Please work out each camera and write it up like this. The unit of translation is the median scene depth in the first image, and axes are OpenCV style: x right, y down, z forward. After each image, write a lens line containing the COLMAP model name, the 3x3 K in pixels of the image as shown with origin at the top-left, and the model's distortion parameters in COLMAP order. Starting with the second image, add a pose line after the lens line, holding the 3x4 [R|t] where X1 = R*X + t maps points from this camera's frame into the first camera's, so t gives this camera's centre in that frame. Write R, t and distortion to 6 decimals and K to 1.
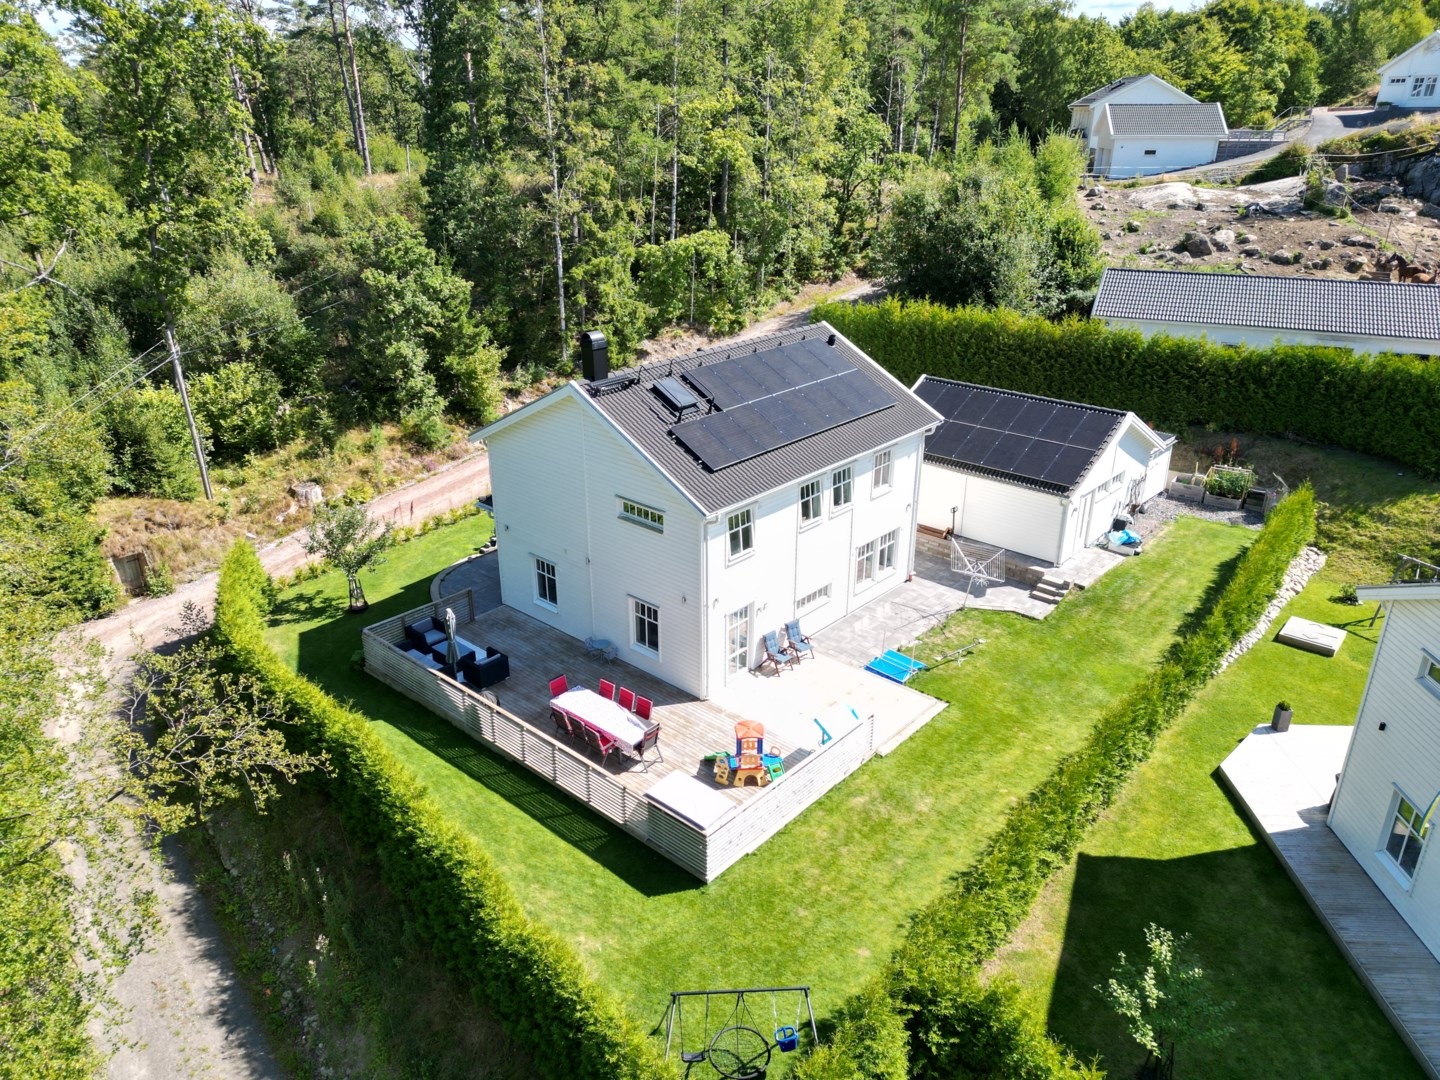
lens RADIAL K [[1009.1, 0, 716.3], [0, 1009.1, 534.7], [0, 0, 1]] dist [0.136292, -0.187009]
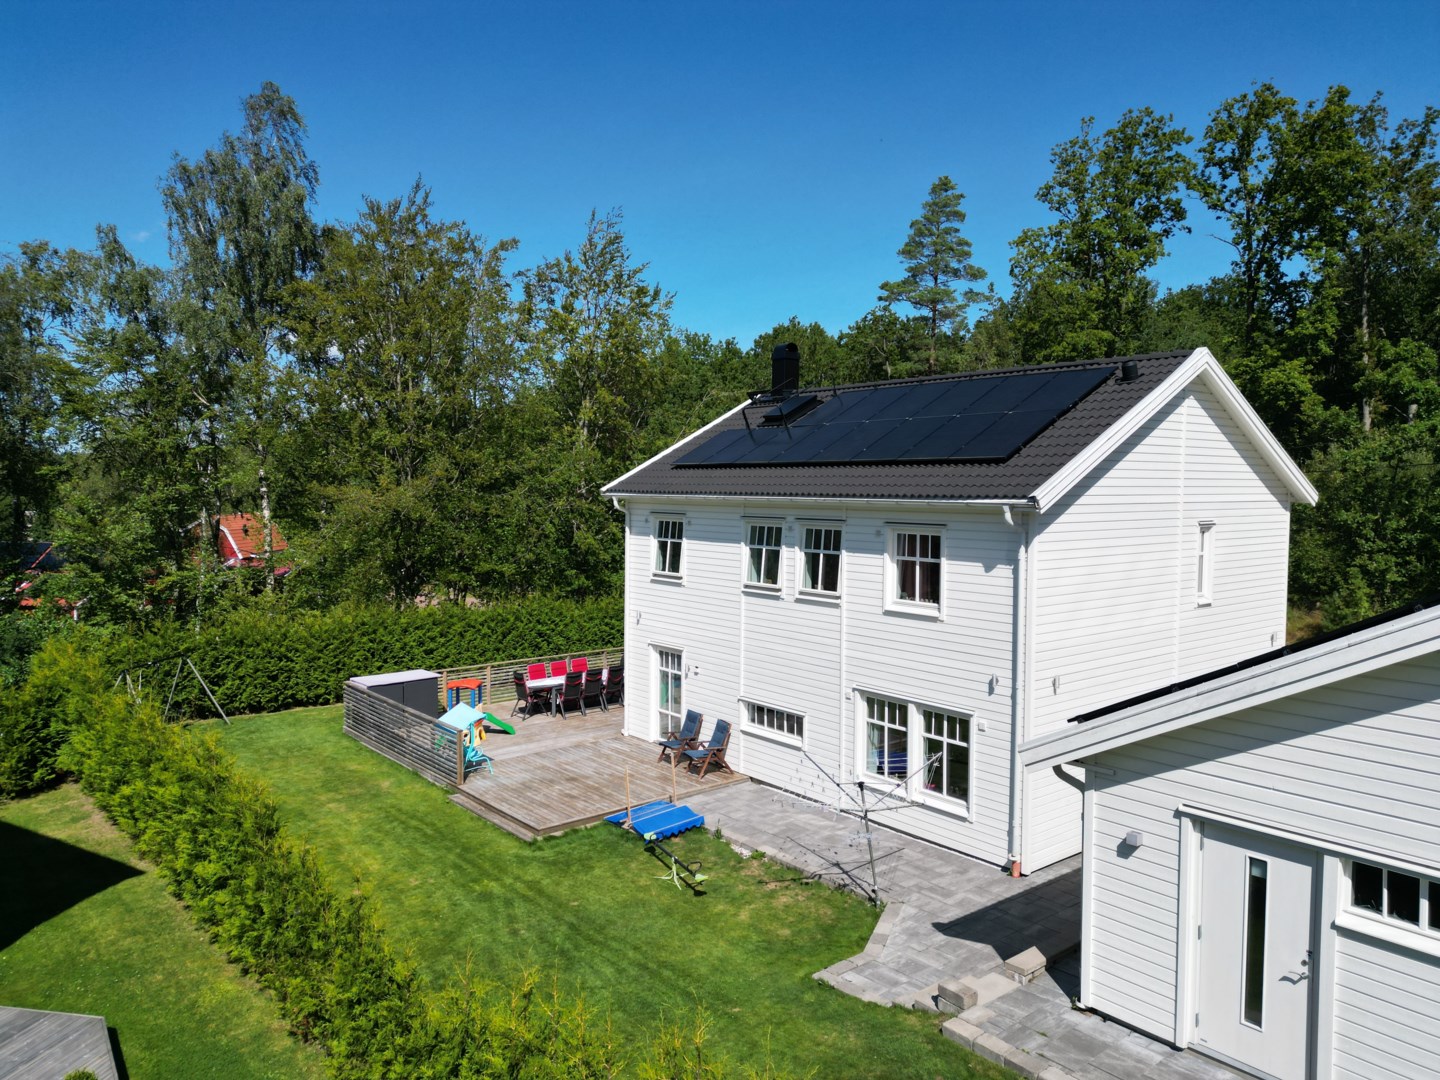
lens RADIAL K [[1009.1, 0, 716.3], [0, 1009.1, 534.7], [0, 0, 1]] dist [0.136292, -0.187009]
pose [[-0.139212, 0.077049, -0.987261, 0.764605], [-0.366722, 0.922074, 0.123672, -0.116587], [0.919856, 0.379266, -0.100108, 1.038906]]
